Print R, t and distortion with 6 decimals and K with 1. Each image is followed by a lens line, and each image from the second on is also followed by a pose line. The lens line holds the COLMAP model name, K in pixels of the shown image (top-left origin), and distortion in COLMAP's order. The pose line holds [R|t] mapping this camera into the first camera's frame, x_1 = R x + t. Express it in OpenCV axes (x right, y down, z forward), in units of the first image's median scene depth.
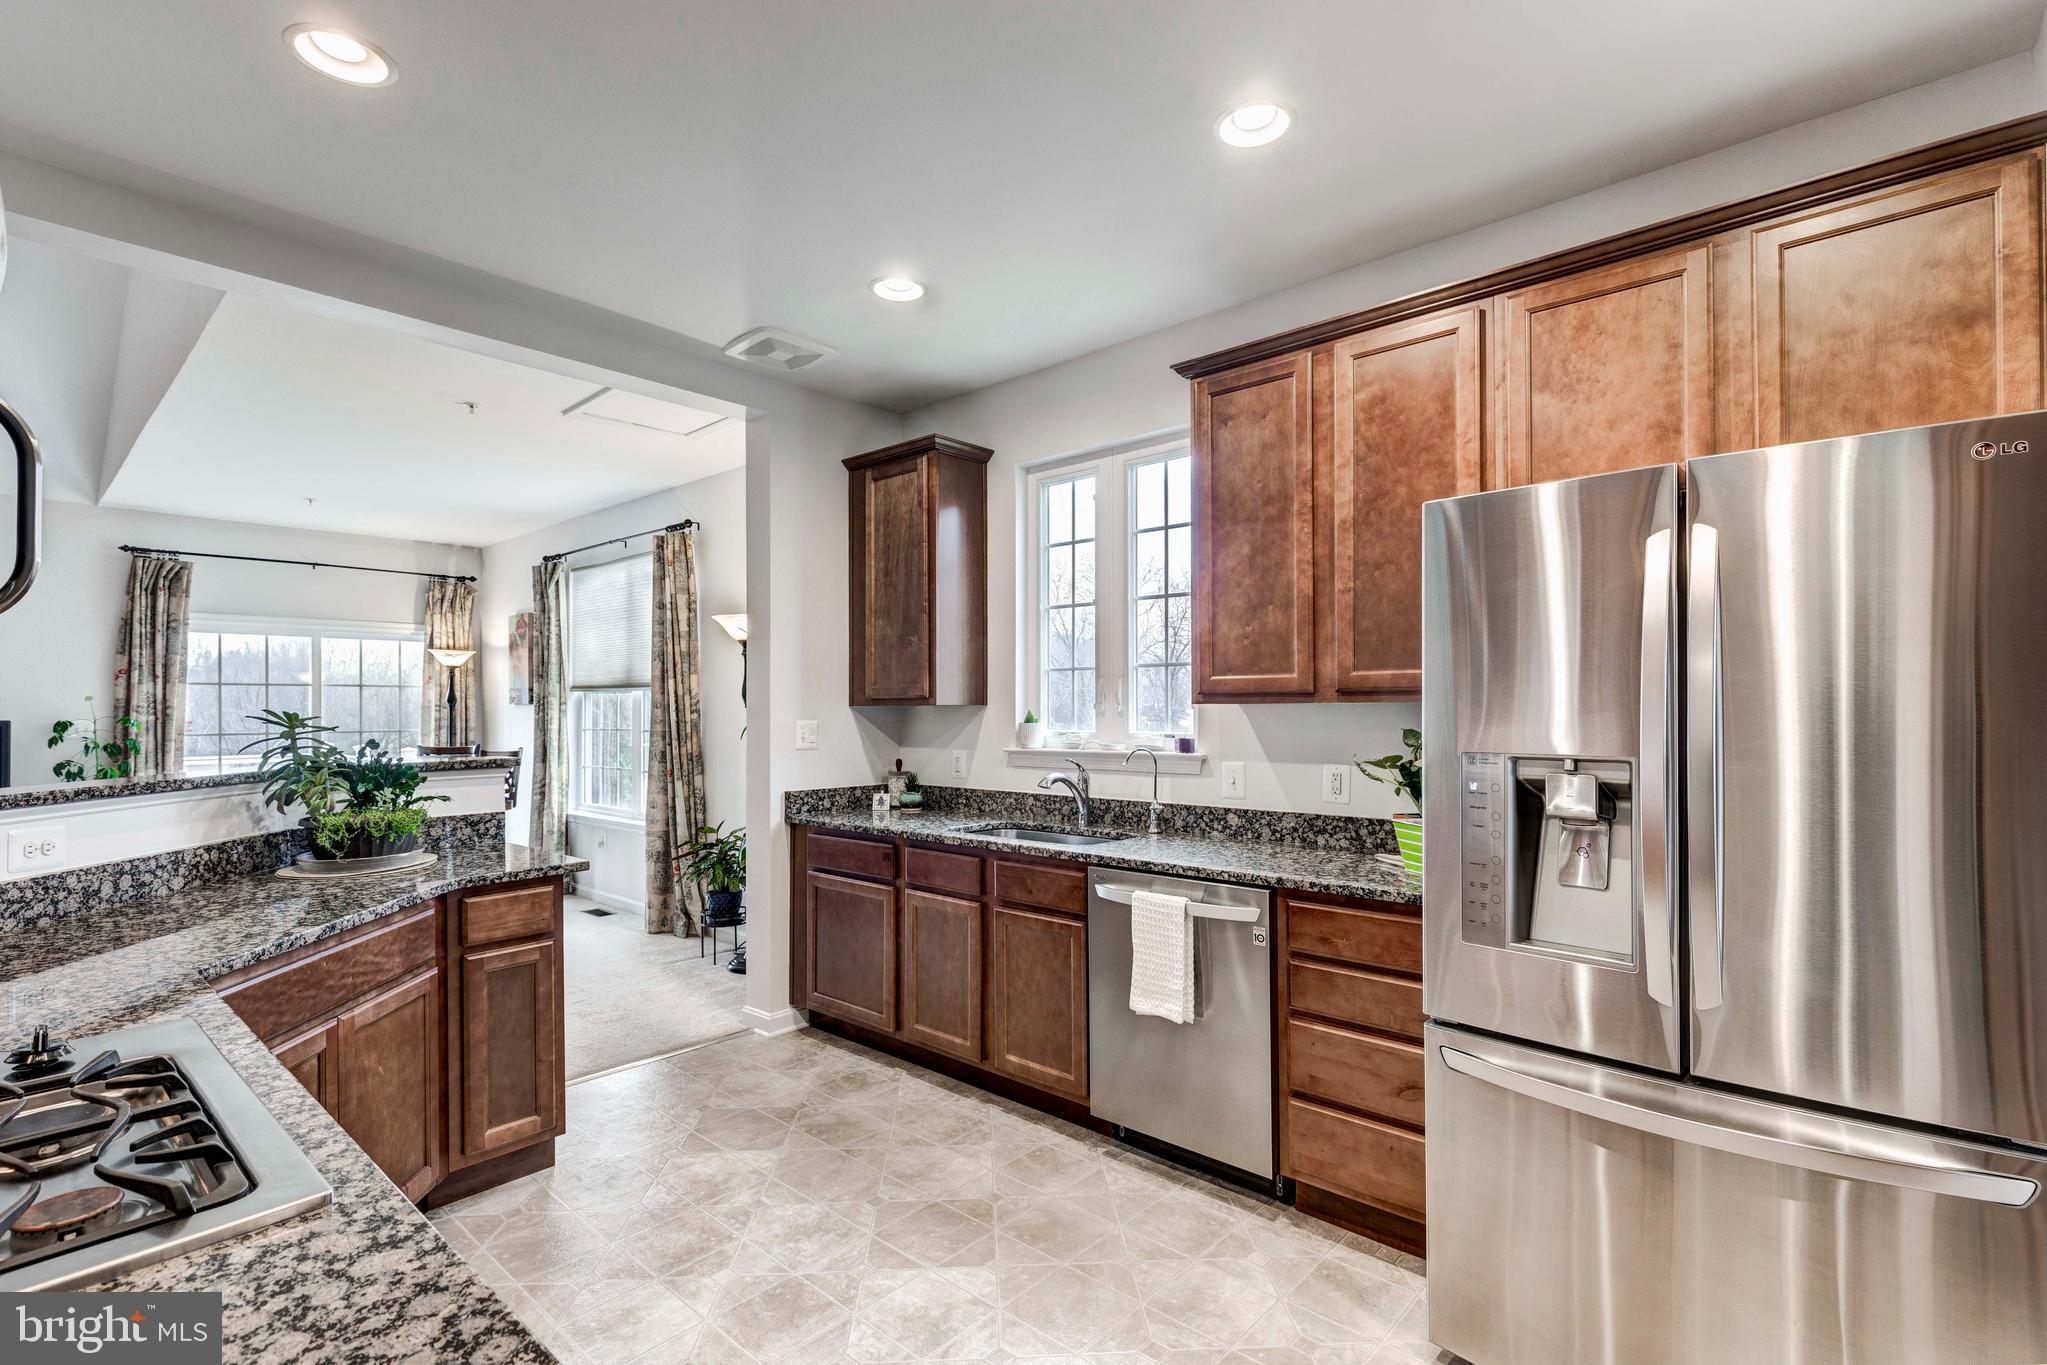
lens RADIAL K [[954.1, 0, 1029.7], [0, 954.1, 696.7], [0, 0, 1]] dist [0.003067, 0.000297]
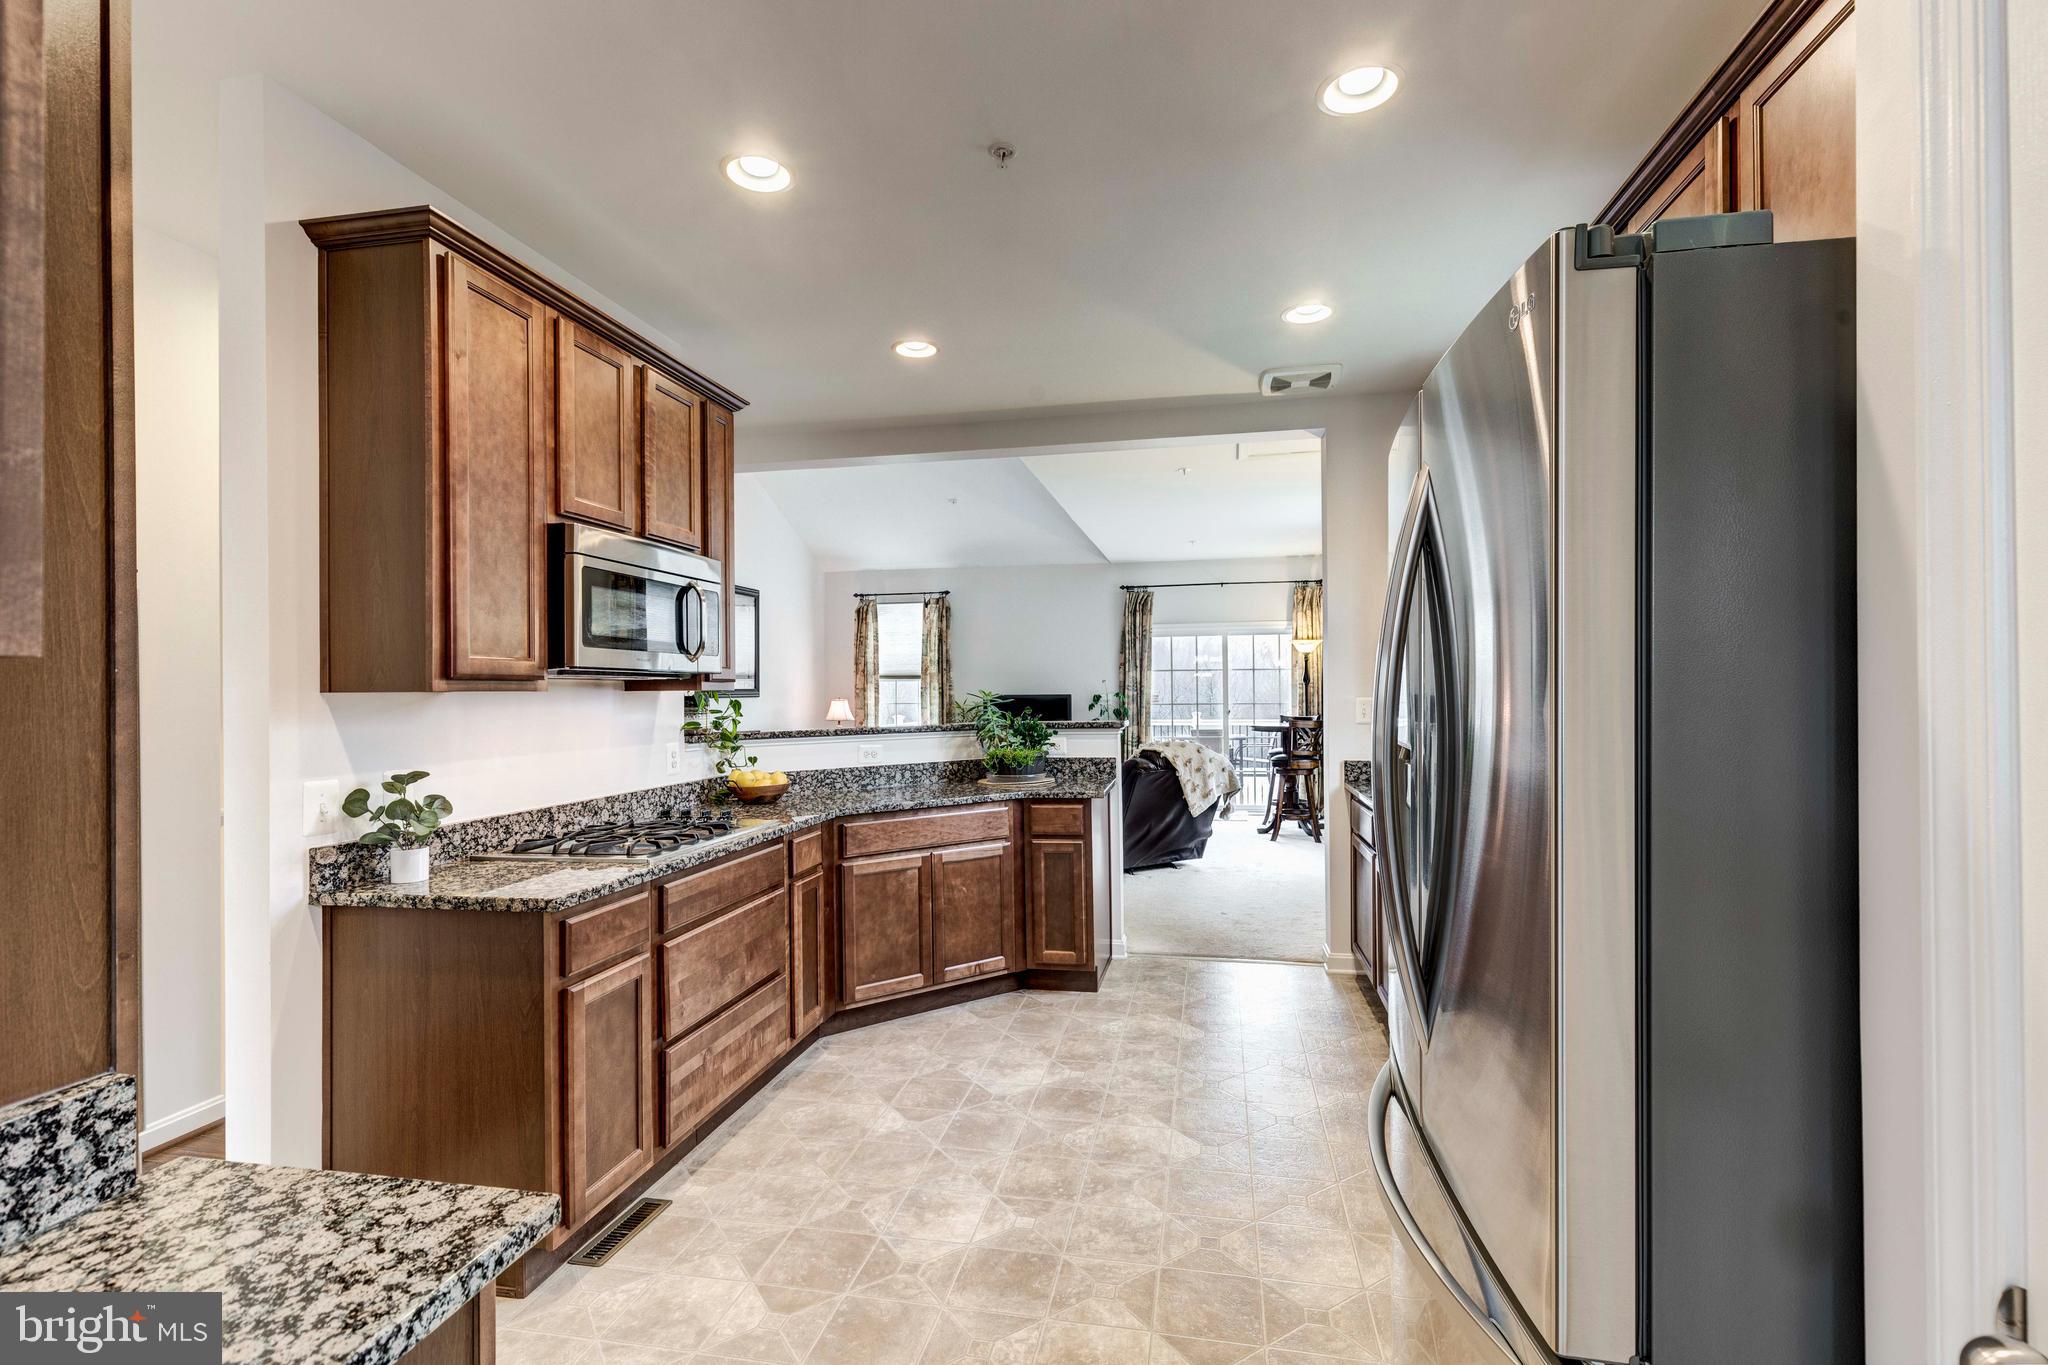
lens RADIAL K [[919.7, 0, 1033.6], [0, 919.7, 690.6], [0, 0, 1]] dist [0.001639, -0.000267]
pose [[0.510873, 0.000874, -0.859656, 0.304609], [0.016270, 0.999811, 0.010685, -0.000584], [0.859502, -0.019446, 0.510762, 0.080209]]
